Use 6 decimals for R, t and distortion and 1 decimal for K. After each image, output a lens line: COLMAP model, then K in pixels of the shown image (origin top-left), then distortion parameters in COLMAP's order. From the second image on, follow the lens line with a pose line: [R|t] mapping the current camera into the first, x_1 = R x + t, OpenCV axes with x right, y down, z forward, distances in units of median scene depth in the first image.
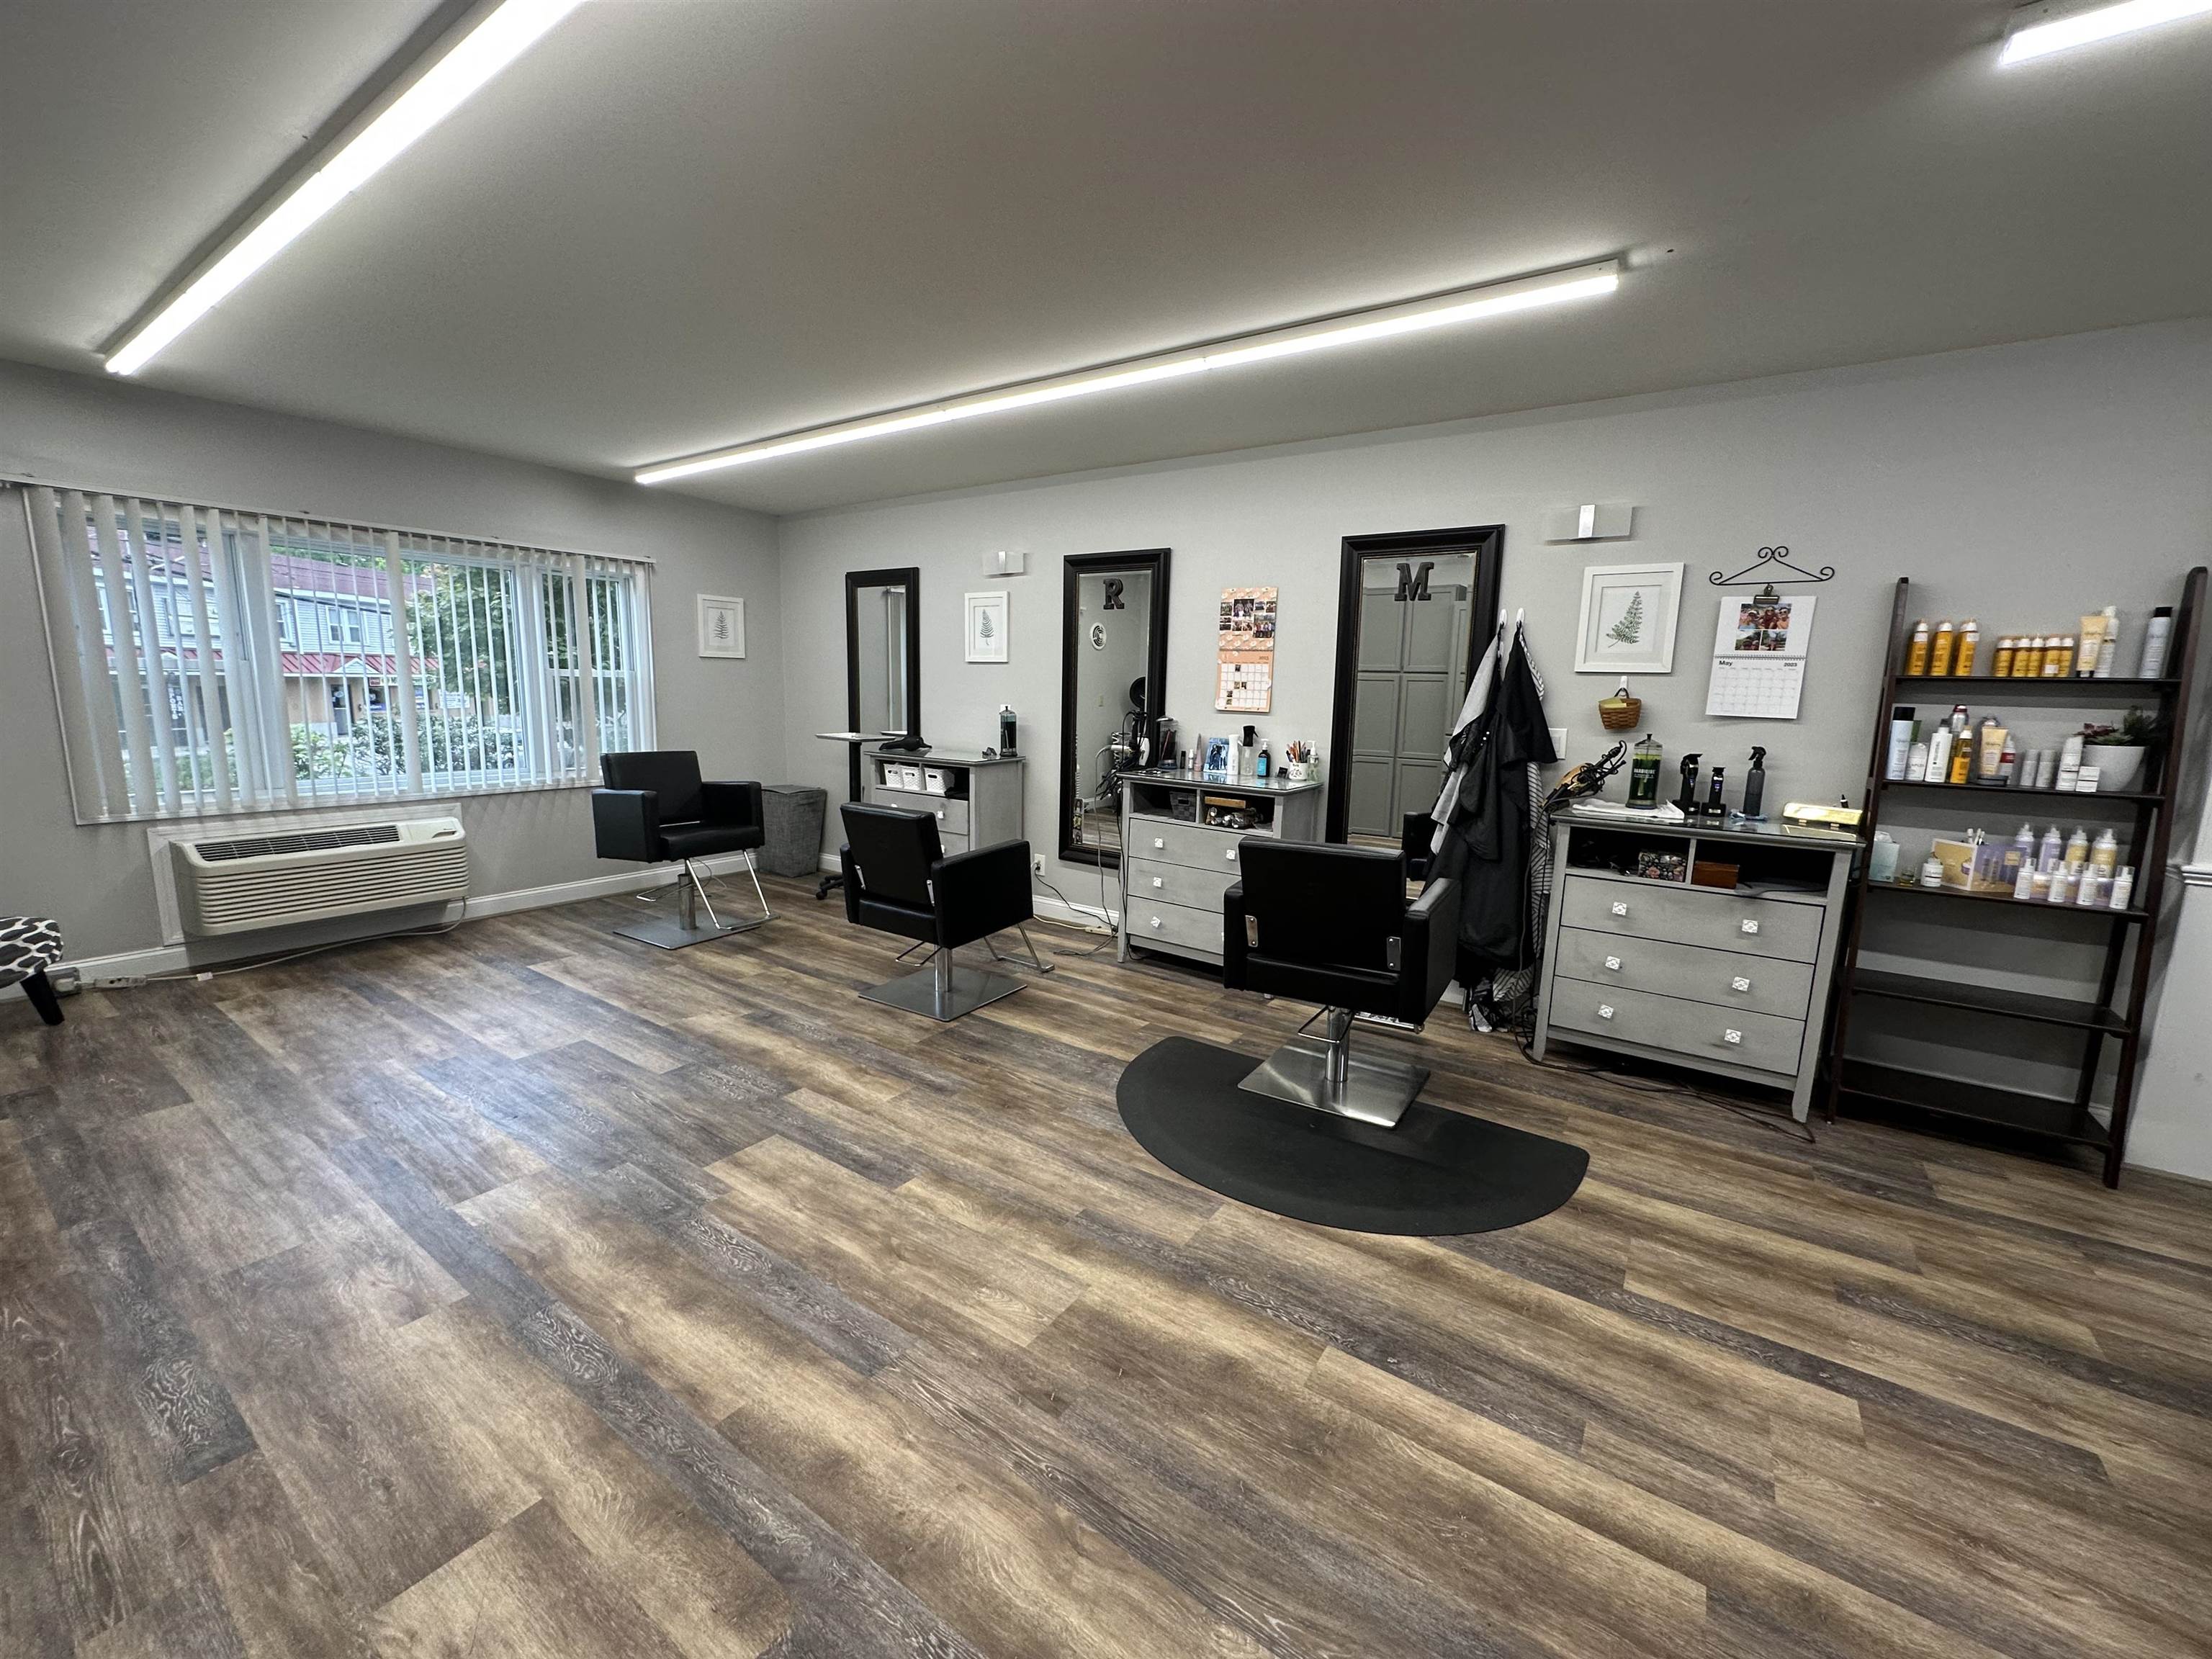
lens RADIAL K [[884.6, 0, 1101.6], [0, 884.6, 831.5], [0, 0, 1]] dist [-0.004172, 0.001215]
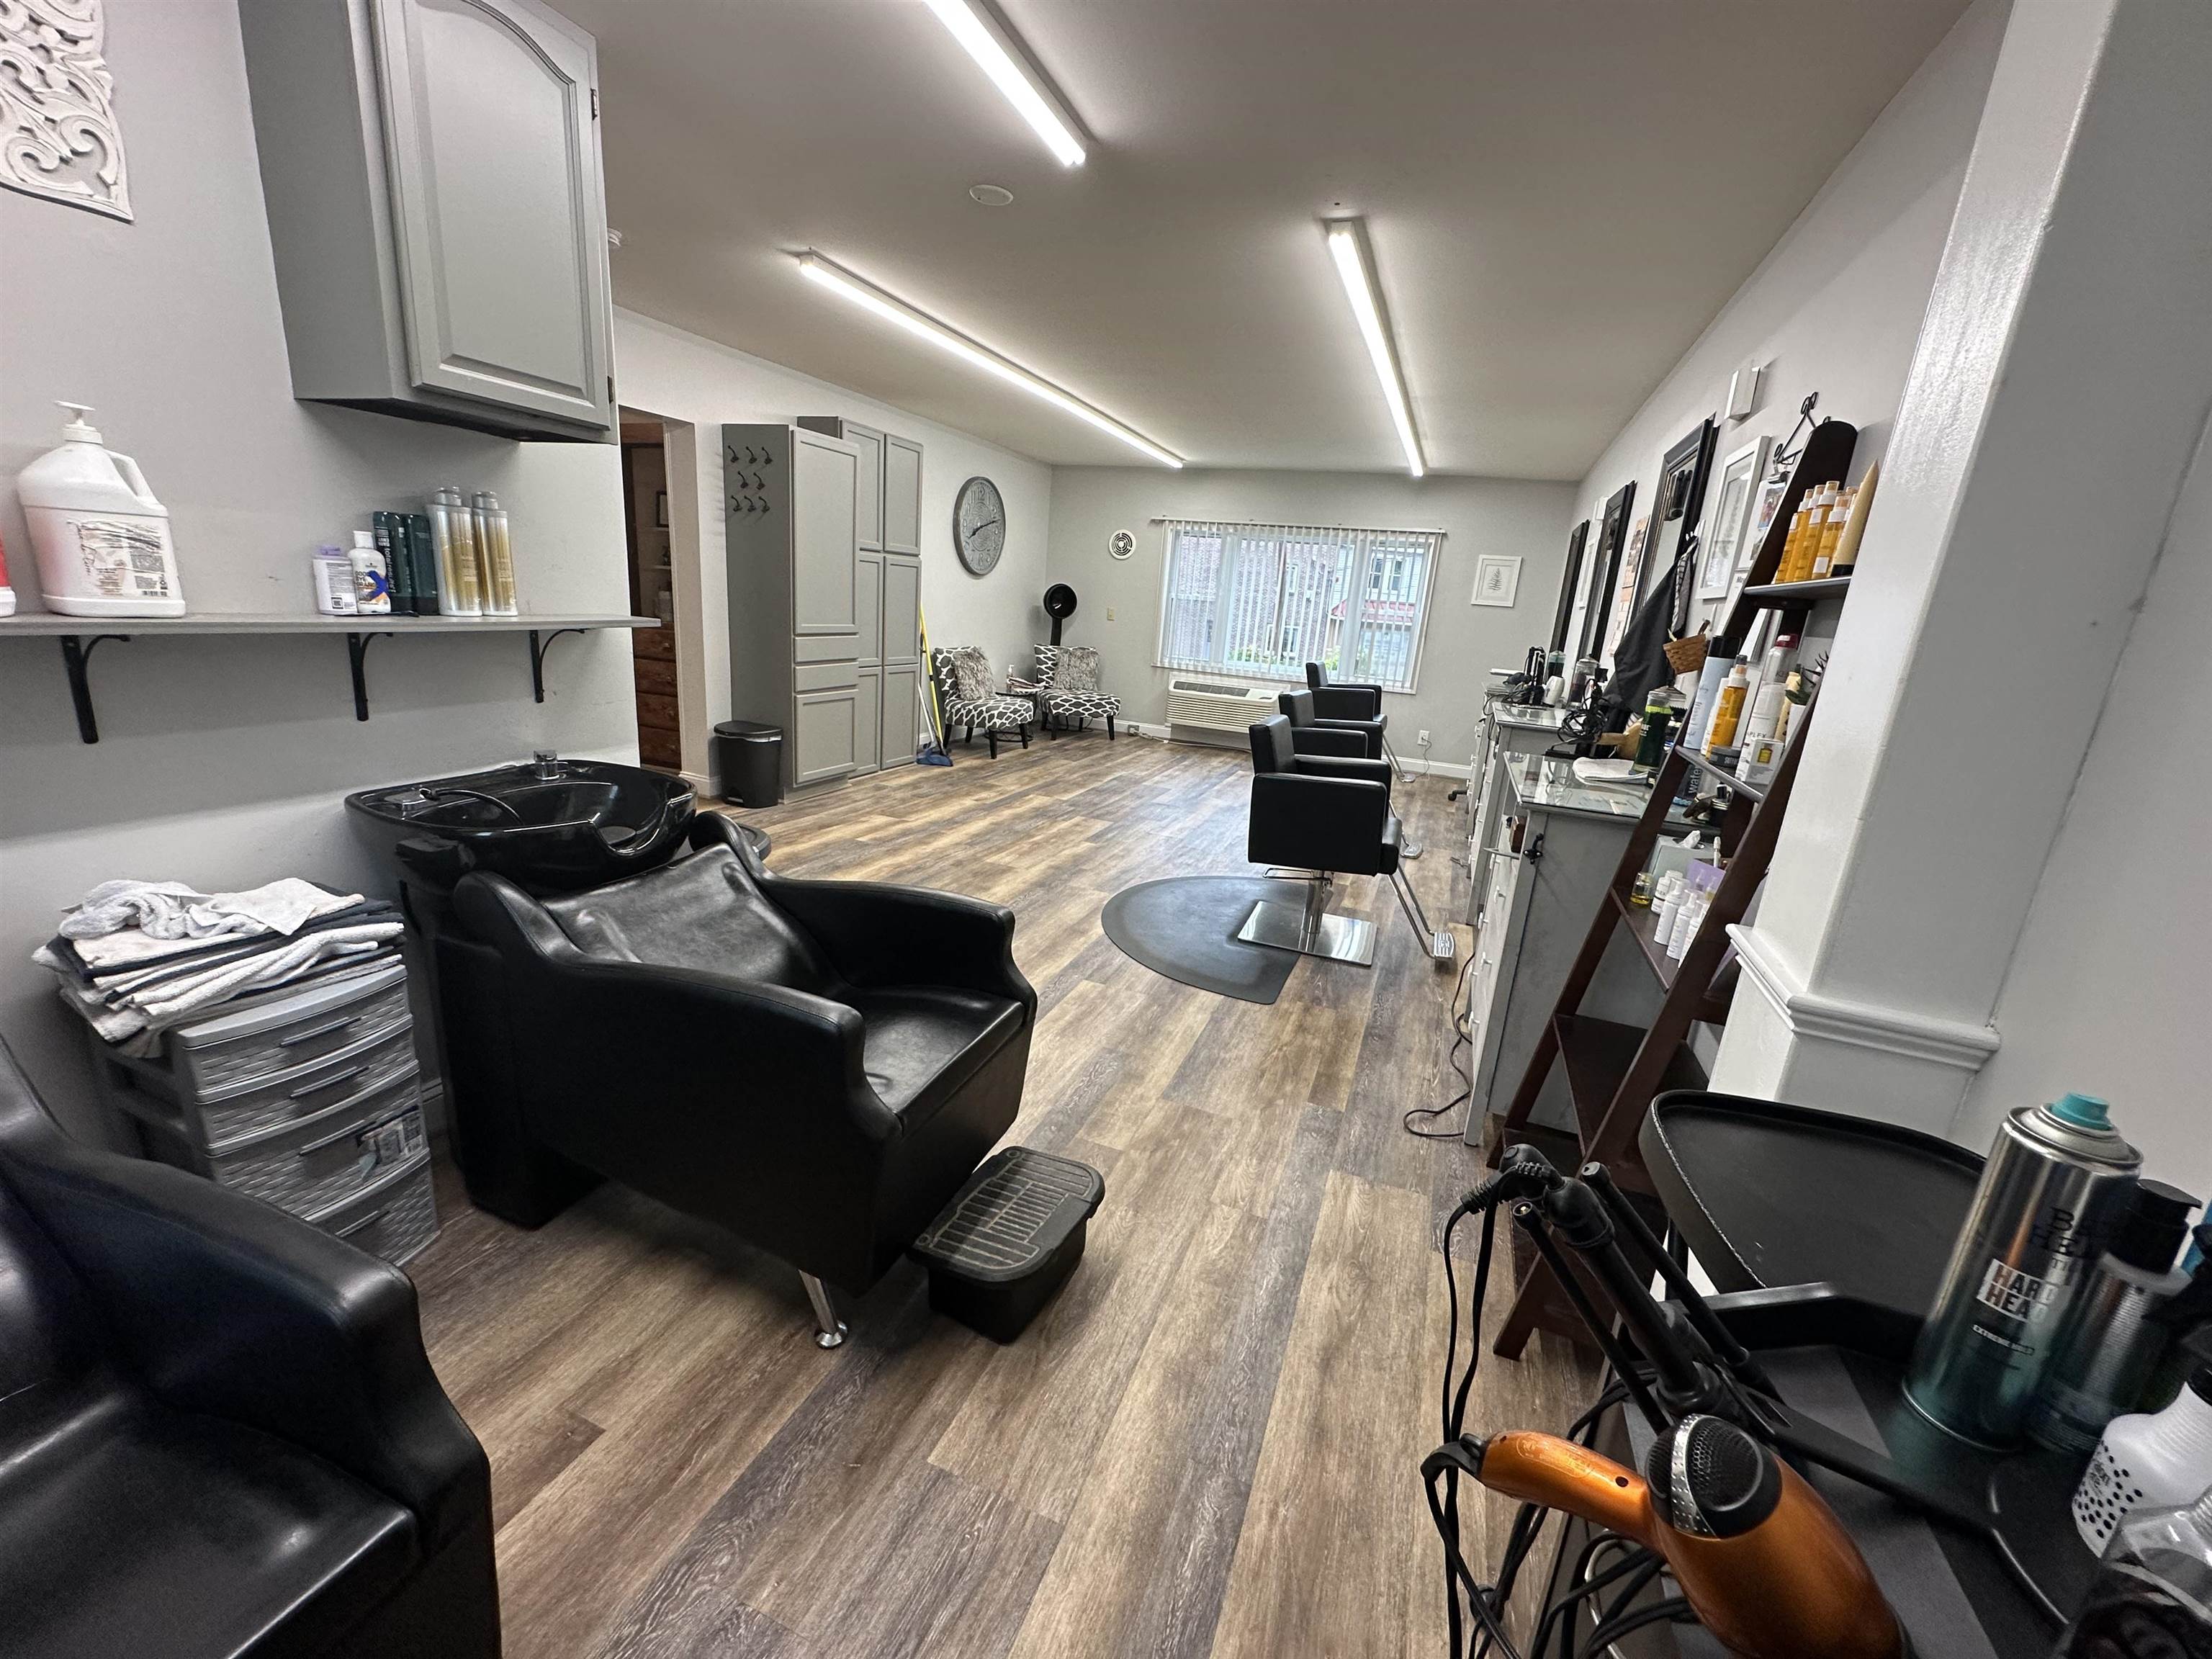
lens RADIAL K [[884.6, 0, 1103.2], [0, 884.6, 830.5], [0, 0, 1]] dist [-0.004172, 0.001215]
pose [[0.213870, 0.246801, -0.945171, 1.769161], [-0.229373, 0.953195, 0.196995, -0.035916], [0.949551, 0.174666, 0.260470, 0.522342]]
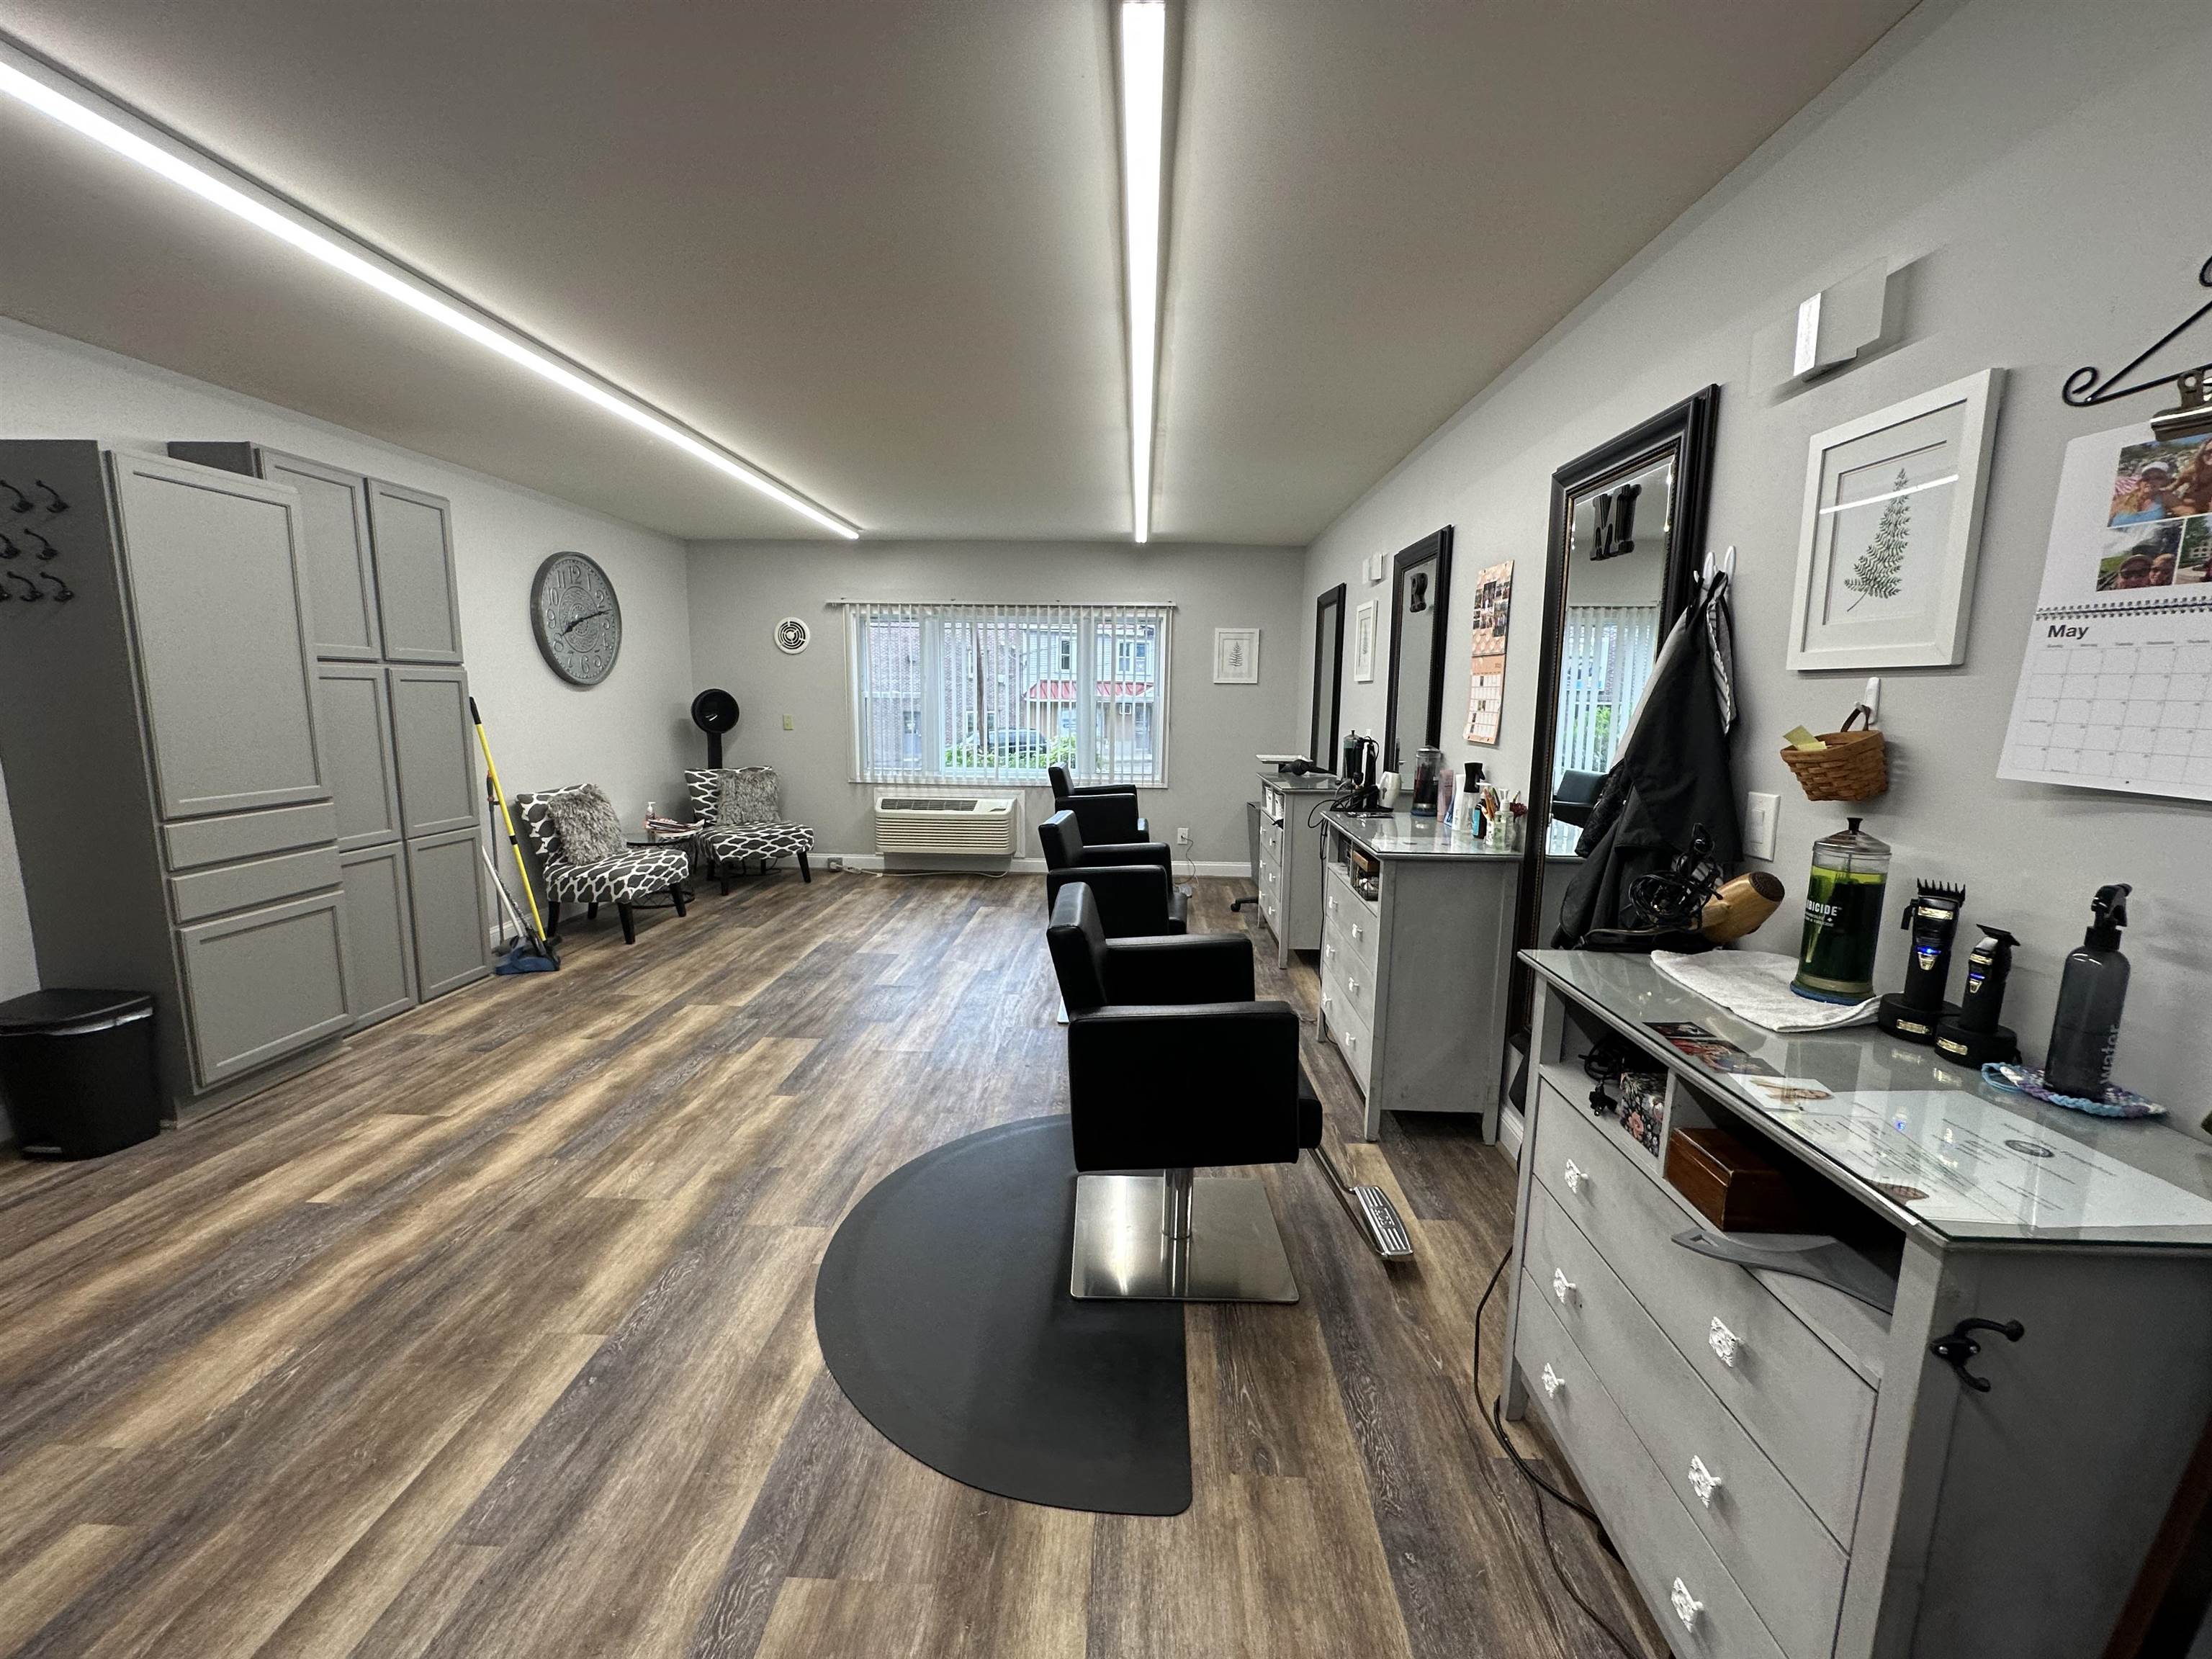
lens RADIAL K [[884.6, 0, 1109.3], [0, 884.6, 826.6], [0, 0, 1]] dist [-0.004172, 0.001215]
pose [[0.532499, 0.110353, -0.839206, 1.097535], [-0.138959, 0.989410, 0.041931, -0.107071], [0.834946, 0.094288, 0.542194, 0.697972]]
